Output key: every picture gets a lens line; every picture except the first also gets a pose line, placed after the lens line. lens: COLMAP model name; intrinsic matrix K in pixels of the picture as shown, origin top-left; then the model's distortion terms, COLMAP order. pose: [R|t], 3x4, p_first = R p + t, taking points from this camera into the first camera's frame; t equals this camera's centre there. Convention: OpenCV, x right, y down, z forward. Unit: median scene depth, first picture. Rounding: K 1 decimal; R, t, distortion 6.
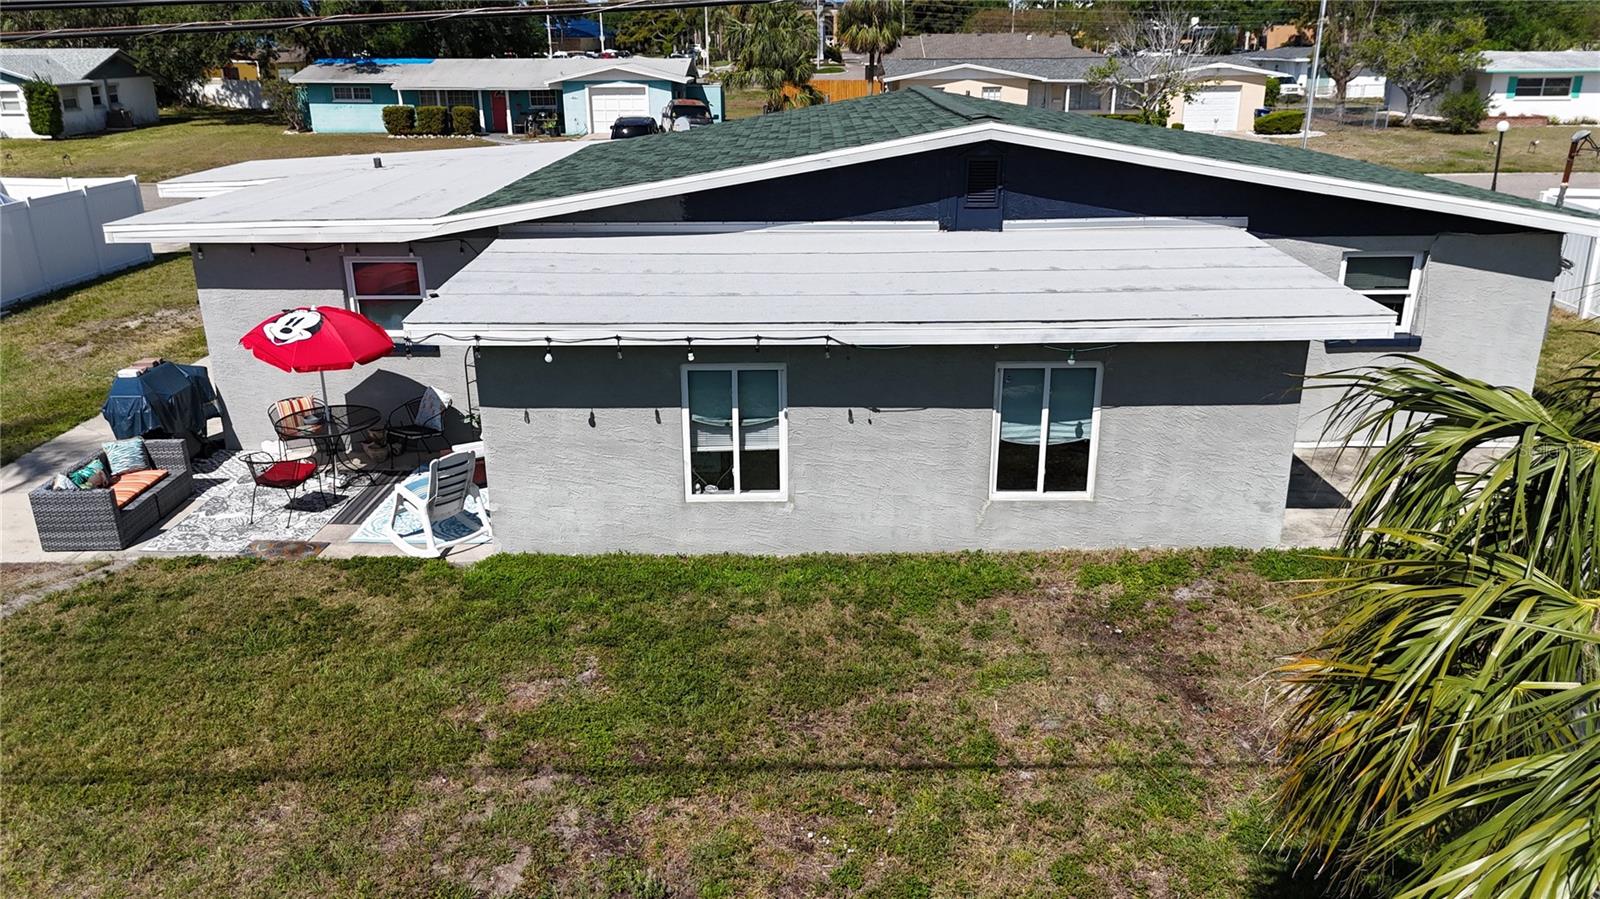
lens RADIAL K [[1186.8, 0, 800.0], [0, 1186.8, 449.5], [0, 0, 1]] dist [0.082774, -0.100237]
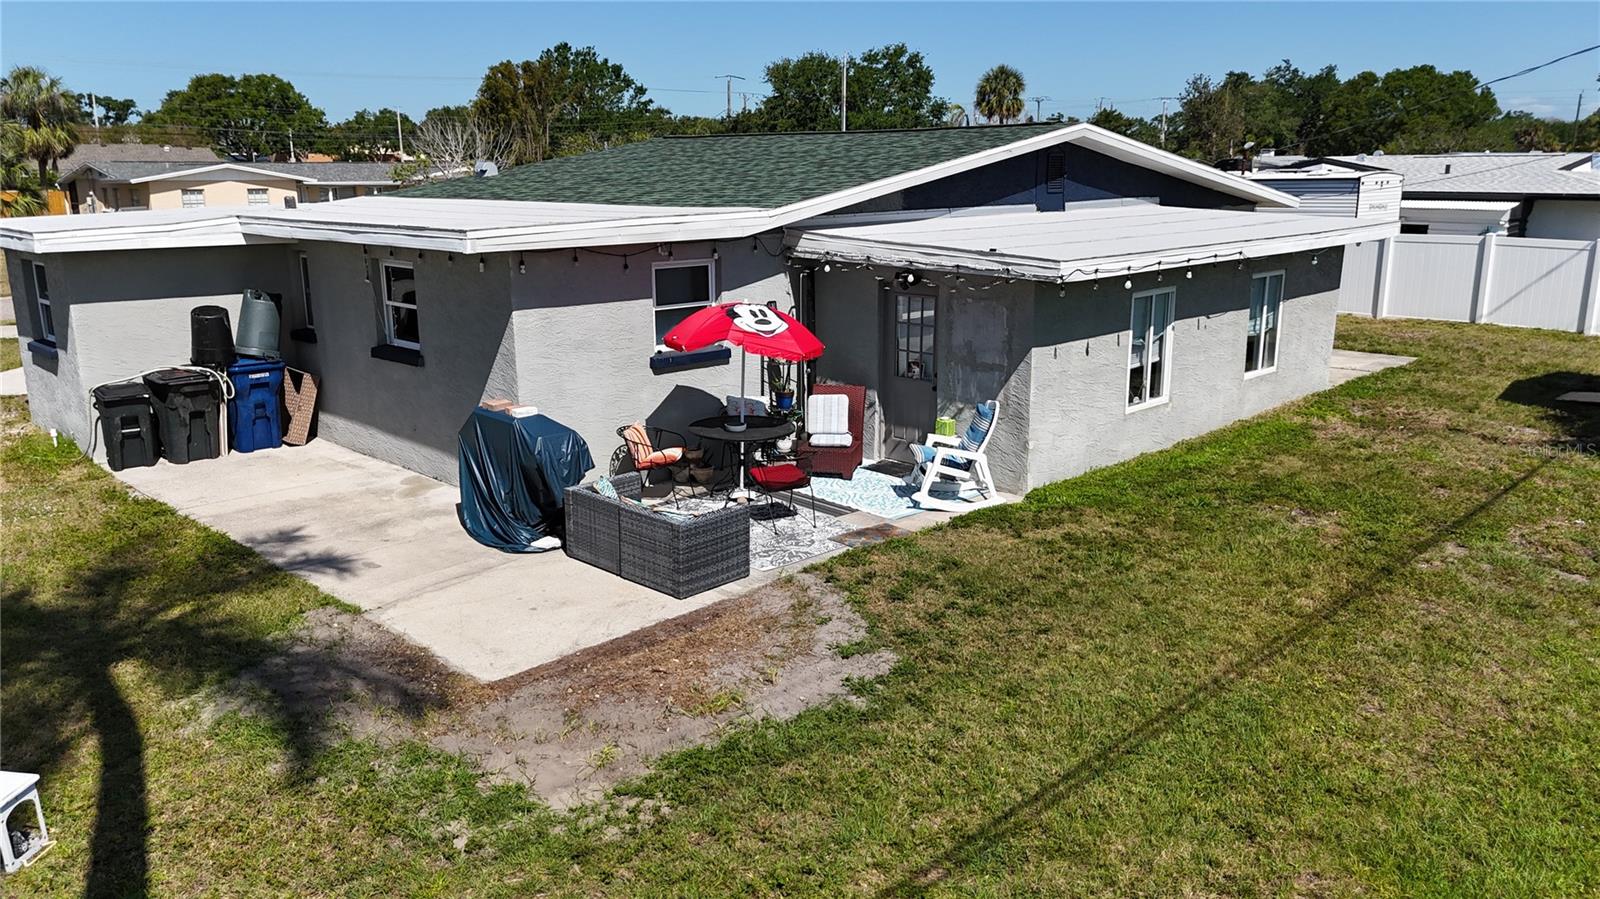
lens RADIAL K [[1186.8, 0, 800.0], [0, 1186.8, 449.5], [0, 0, 1]] dist [0.082774, -0.100237]
pose [[0.706348, -0.163464, 0.688732, -1.133610], [0.233957, 0.972203, -0.009197, 0.013263], [-0.668084, 0.167630, 0.724958, 0.359517]]
